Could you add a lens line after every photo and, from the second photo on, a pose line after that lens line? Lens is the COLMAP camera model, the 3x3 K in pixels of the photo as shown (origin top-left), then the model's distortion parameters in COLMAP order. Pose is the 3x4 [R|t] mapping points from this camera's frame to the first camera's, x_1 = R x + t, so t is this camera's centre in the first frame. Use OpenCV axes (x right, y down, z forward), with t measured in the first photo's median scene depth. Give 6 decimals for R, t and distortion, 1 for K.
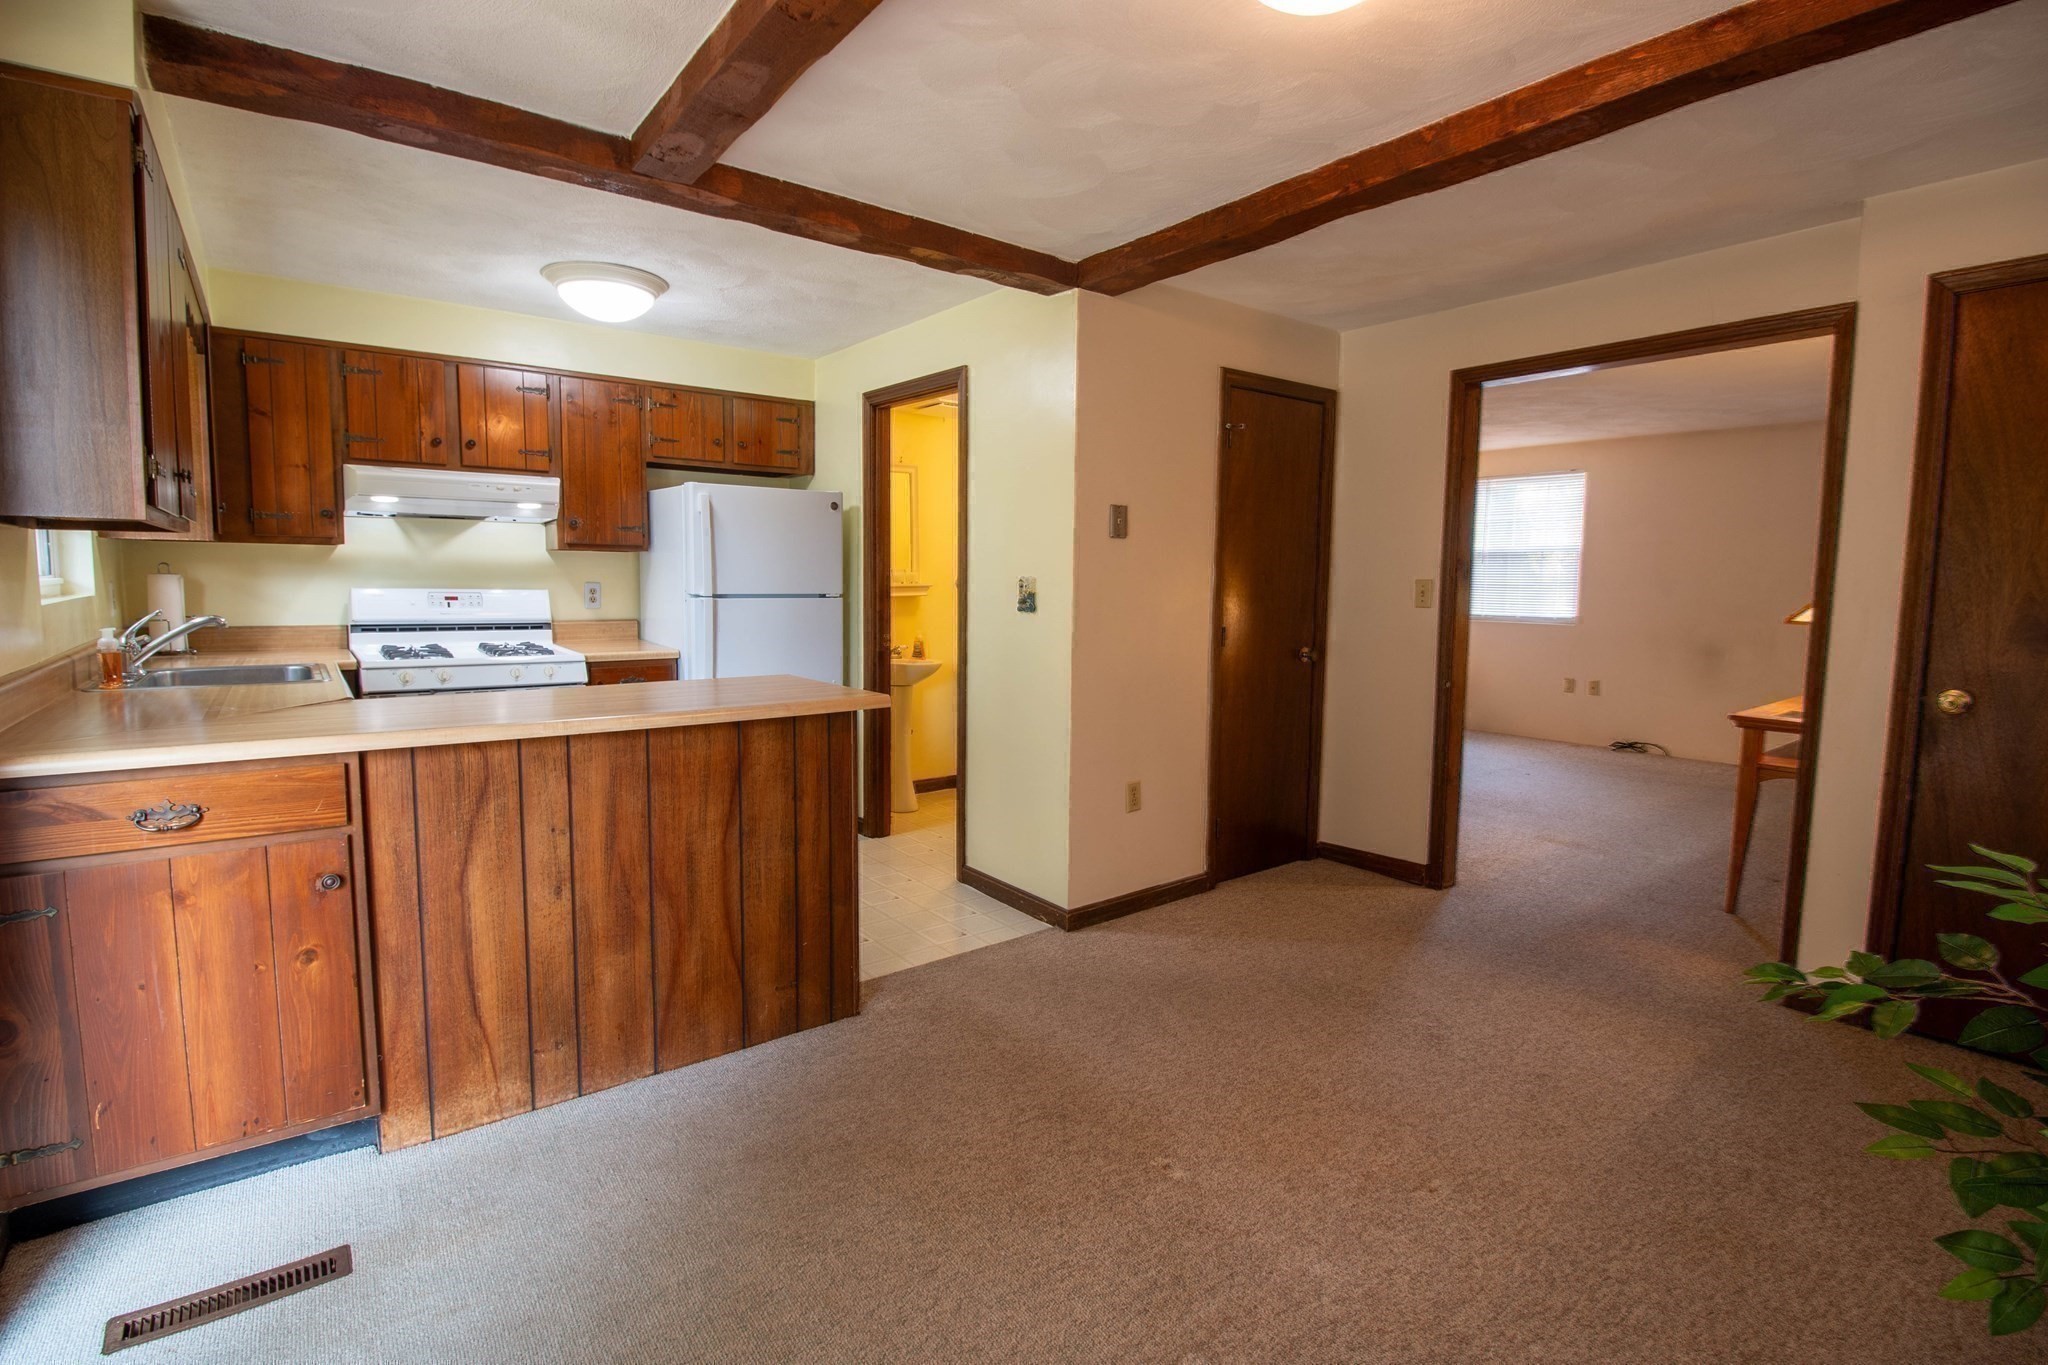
lens RADIAL K [[944.8, 0, 1007.5], [0, 944.8, 666.6], [0, 0, 1]] dist [0.002343, -0.014257]
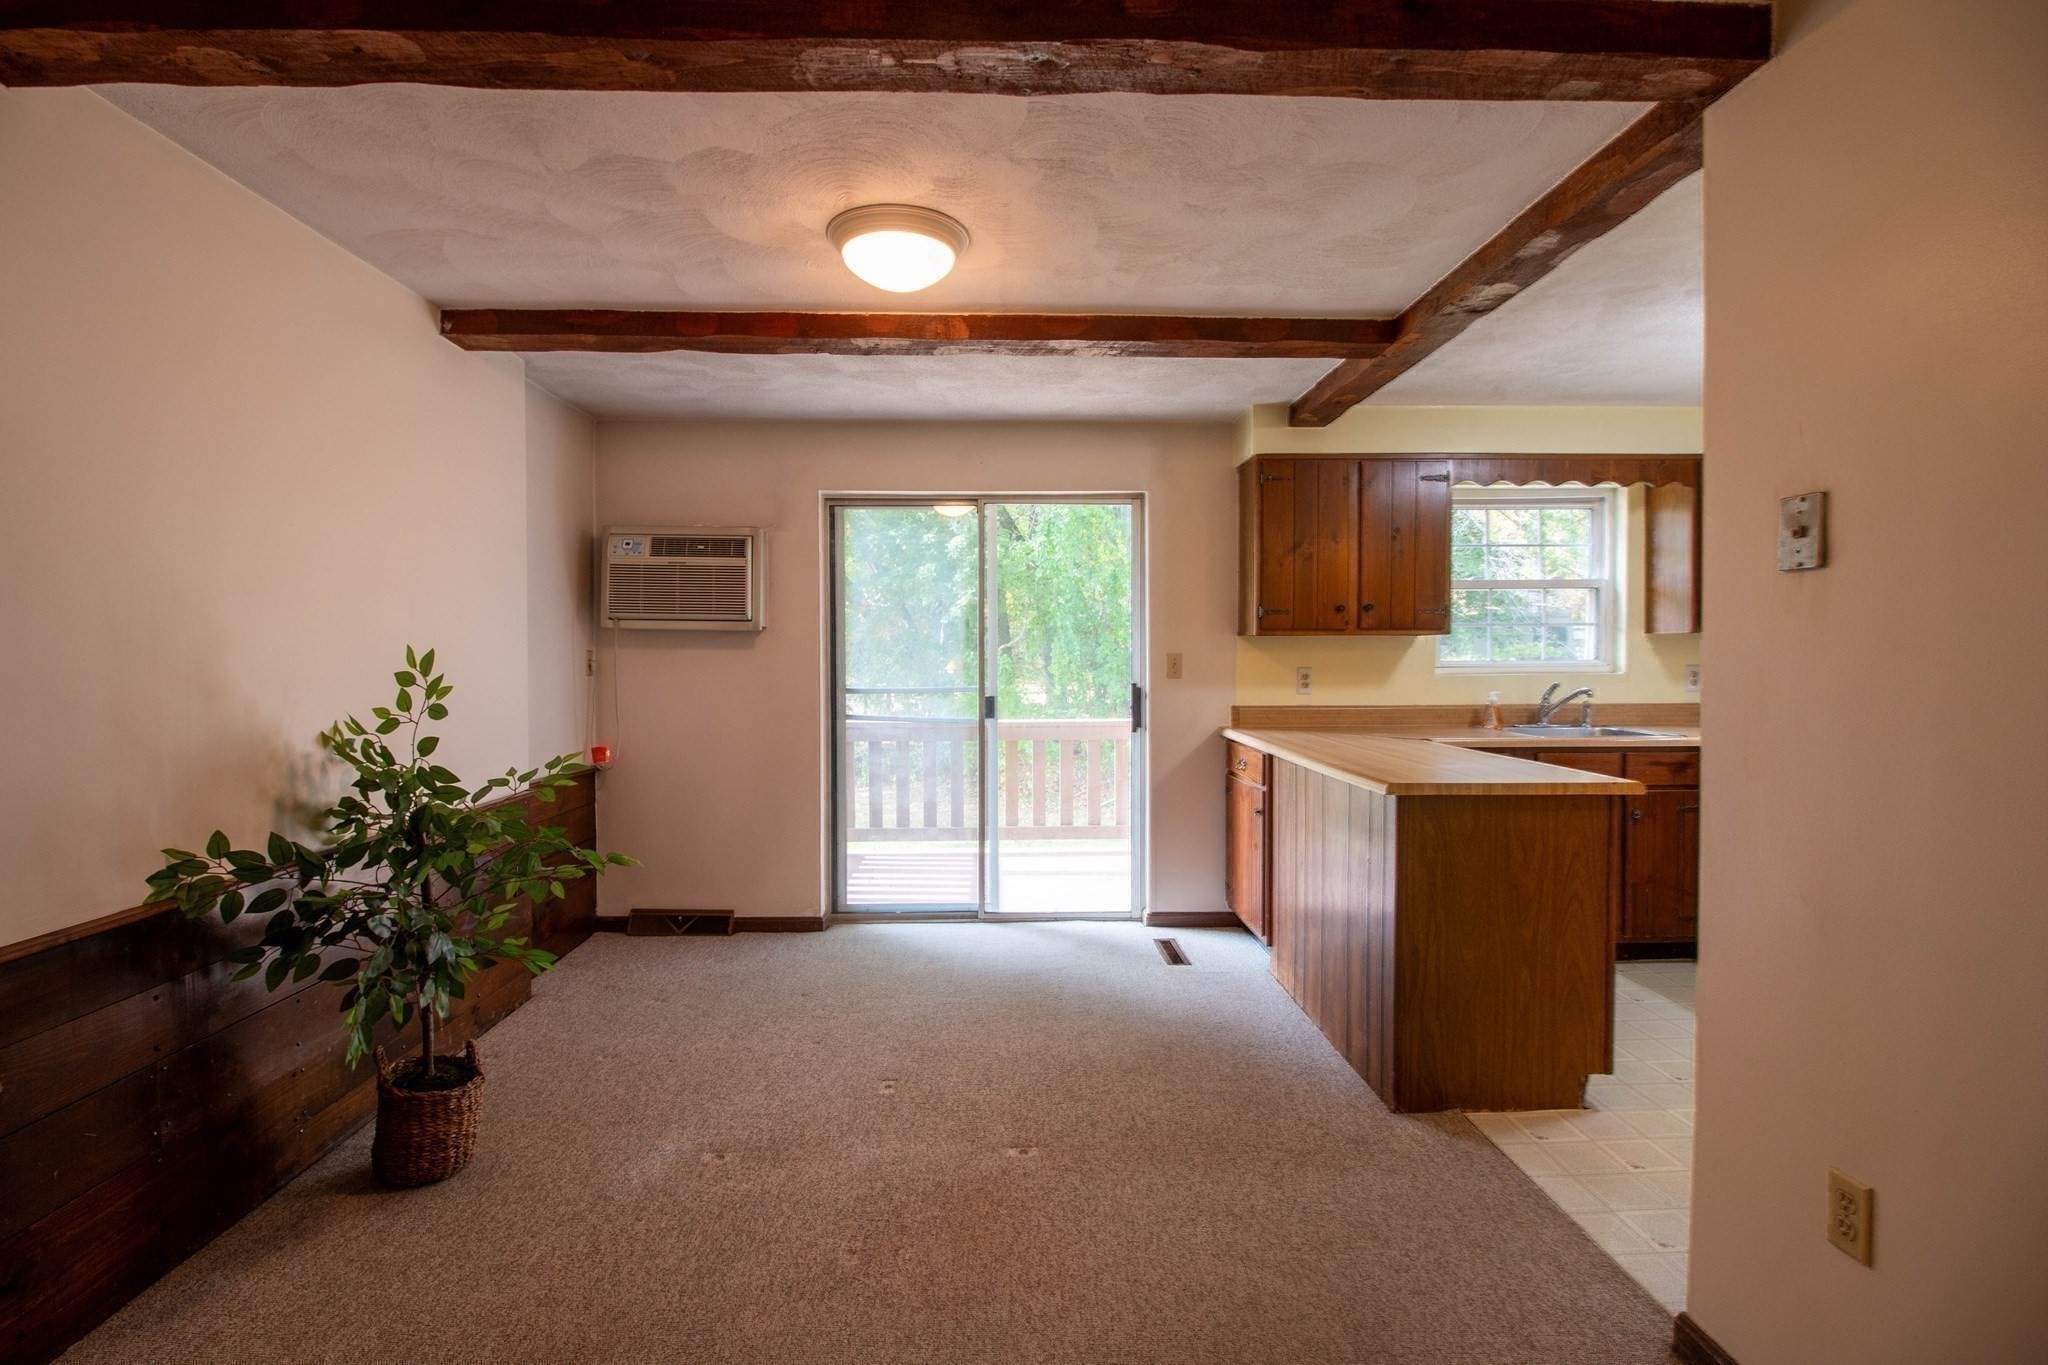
lens RADIAL K [[944.8, 0, 1007.5], [0, 944.8, 666.6], [0, 0, 1]] dist [0.002343, -0.014257]
pose [[-0.587779, 0.001994, -0.809019, 0.891403], [-0.081381, 0.994779, 0.061577, -0.116378], [0.804918, 0.102033, -0.584548, 1.261230]]
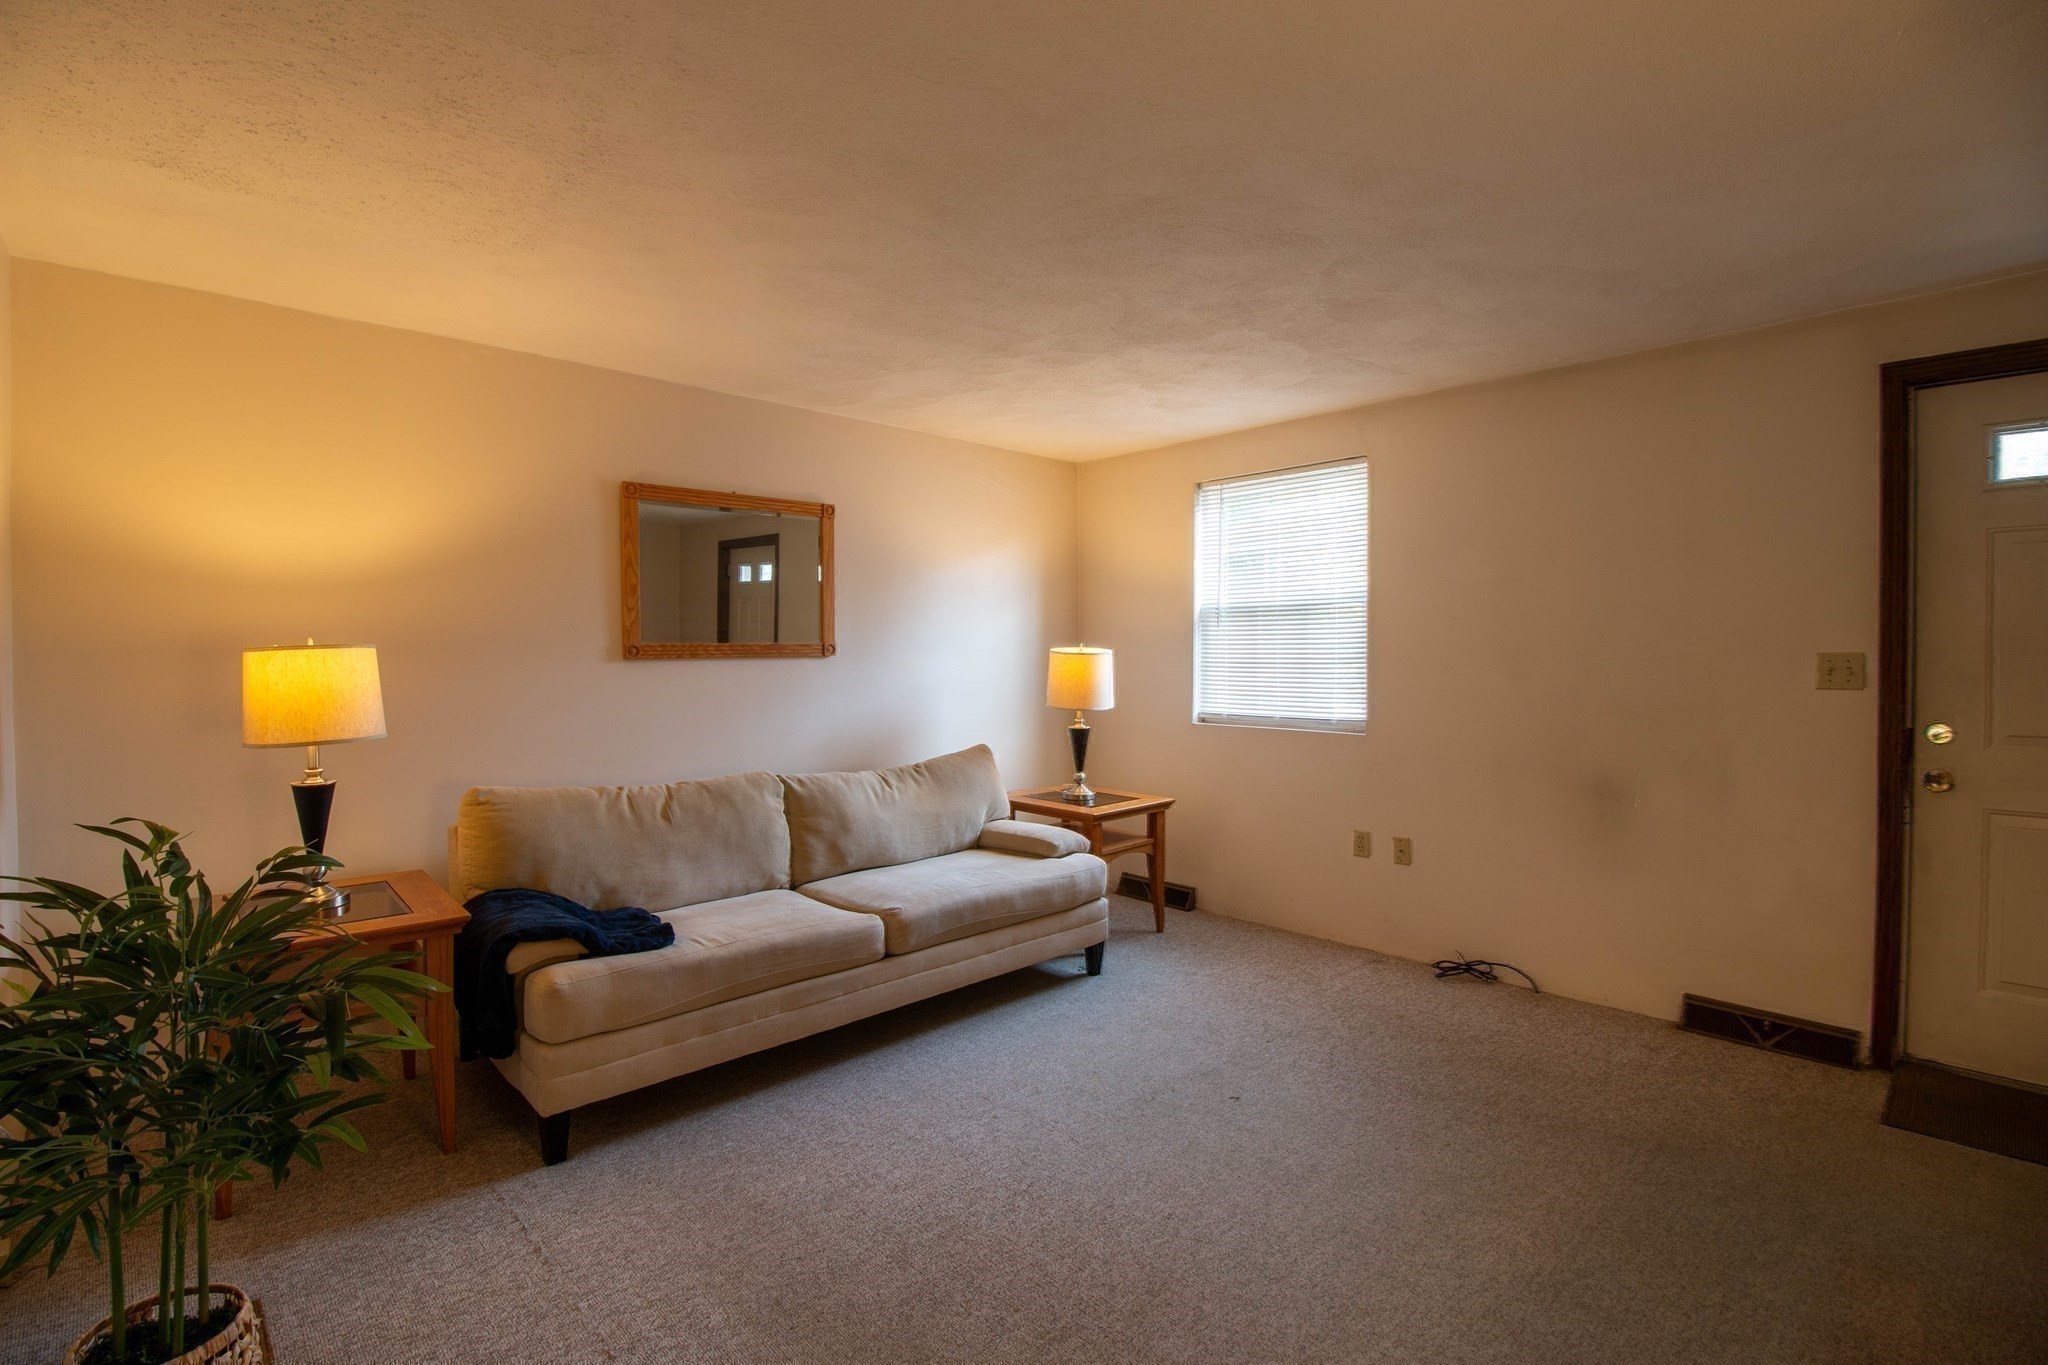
lens RADIAL K [[944.8, 0, 1007.5], [0, 944.8, 666.6], [0, 0, 1]] dist [0.002343, -0.014257]
pose [[0.995577, -0.014427, 0.092836, 0.971654], [0.021952, 0.996509, -0.080553, -0.121955], [-0.091349, 0.082235, 0.992418, 1.328542]]
